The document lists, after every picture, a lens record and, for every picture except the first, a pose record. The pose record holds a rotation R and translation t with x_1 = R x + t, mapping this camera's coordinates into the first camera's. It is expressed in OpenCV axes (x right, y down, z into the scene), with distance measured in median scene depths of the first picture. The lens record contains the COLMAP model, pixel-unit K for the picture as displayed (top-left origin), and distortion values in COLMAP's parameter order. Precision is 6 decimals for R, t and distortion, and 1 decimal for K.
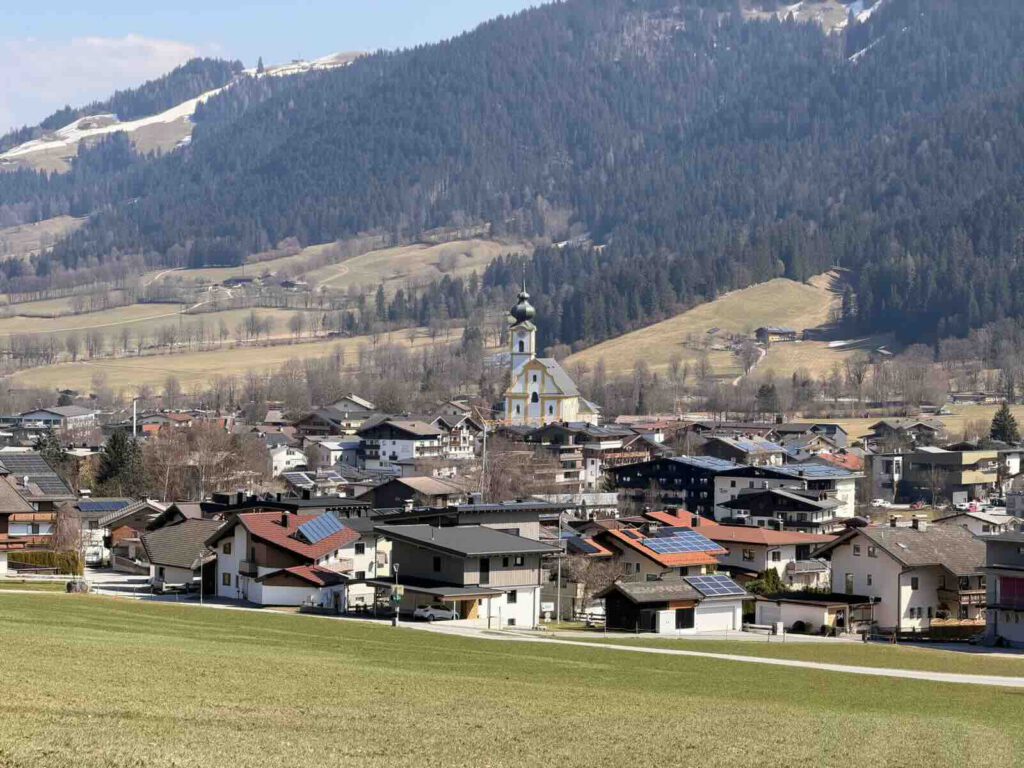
lens RADIAL K [[3115.3, 0, 512.0], [0, 3115.3, 384.0], [0, 0, 1]] dist [0.229671, 1.359911]
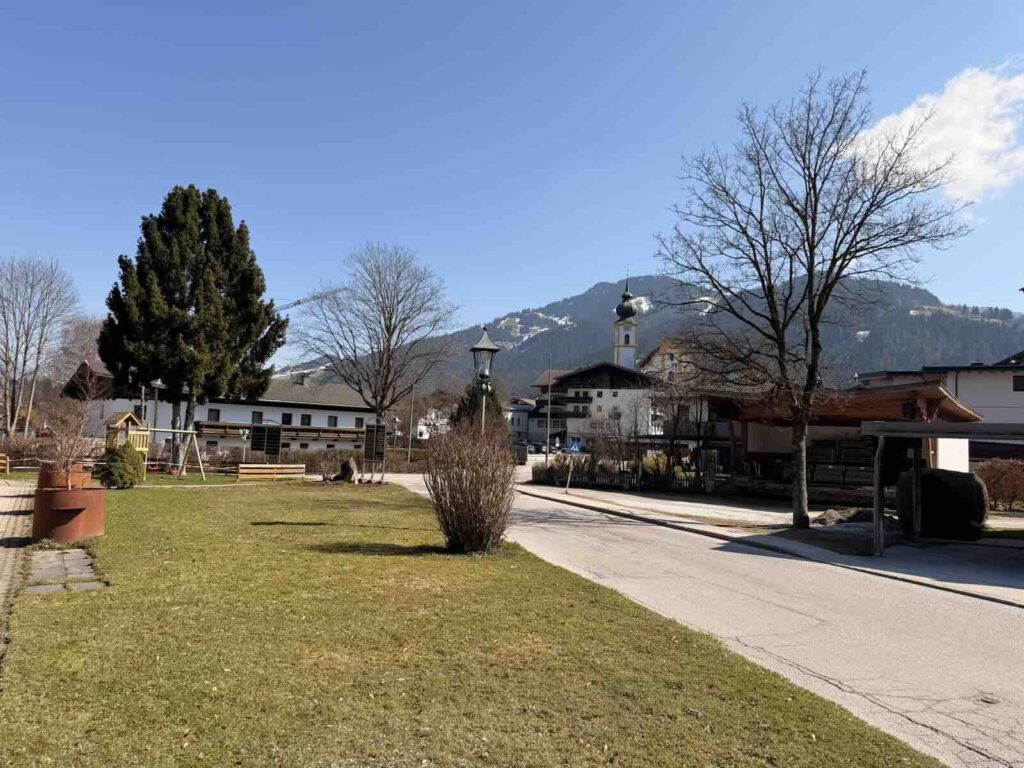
lens RADIAL K [[705.3, 0, 512.0], [0, 705.3, 384.0], [0, 0, 1]] dist [0.041887, 0.000134]
pose [[0.986477, 0.041965, 0.158438, -0.076006], [-0.026514, 0.994793, -0.098408, 0.029247], [-0.161743, 0.092876, 0.982453, 0.762247]]
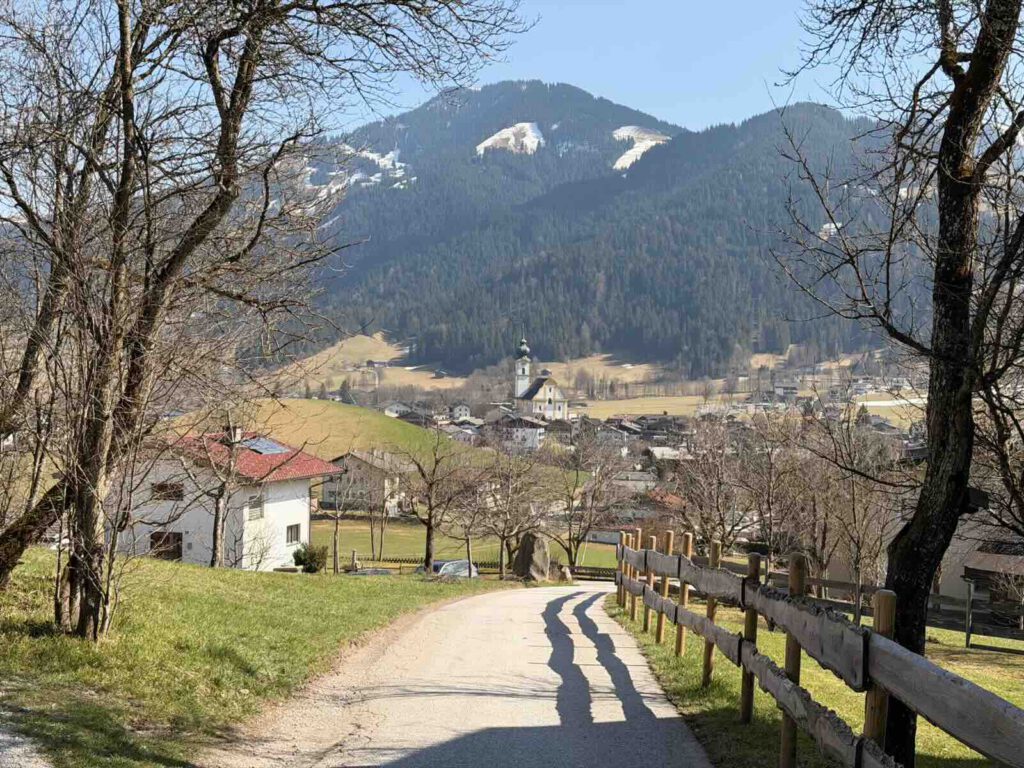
lens RADIAL K [[1435.6, 0, 512.0], [0, 1435.6, 384.0], [0, 0, 1]] dist [0.027782, 0.023917]
pose [[0.944927, -0.000647, 0.327280, -0.259836], [0.001064, 0.999999, -0.001093, -0.004111], [-0.327279, 0.001381, 0.944927, 0.259641]]
